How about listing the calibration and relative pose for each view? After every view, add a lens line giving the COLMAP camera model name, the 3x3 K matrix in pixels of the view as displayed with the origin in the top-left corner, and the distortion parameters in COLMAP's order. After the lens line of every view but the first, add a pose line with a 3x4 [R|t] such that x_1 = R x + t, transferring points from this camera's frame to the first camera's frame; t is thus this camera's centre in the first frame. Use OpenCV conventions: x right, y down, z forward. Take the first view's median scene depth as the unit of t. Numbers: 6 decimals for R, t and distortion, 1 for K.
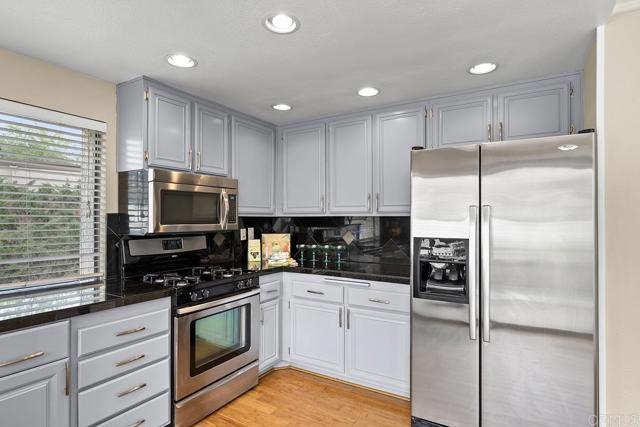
lens RADIAL K [[348.9, 0, 321.7], [0, 348.9, 215.2], [0, 0, 1]] dist [-0.000335, -0.001476]
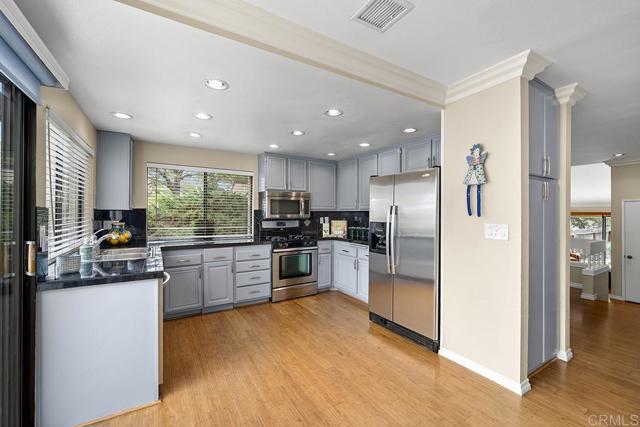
lens RADIAL K [[267.4, 0, 317.7], [0, 267.4, 212.2], [0, 0, 1]] dist [0.001009, -0.000182]
pose [[0.887275, 0.001871, -0.461237, 0.546297], [0.002772, 0.999952, 0.009389, -0.003719], [0.461232, -0.009609, 0.887228, -0.379262]]
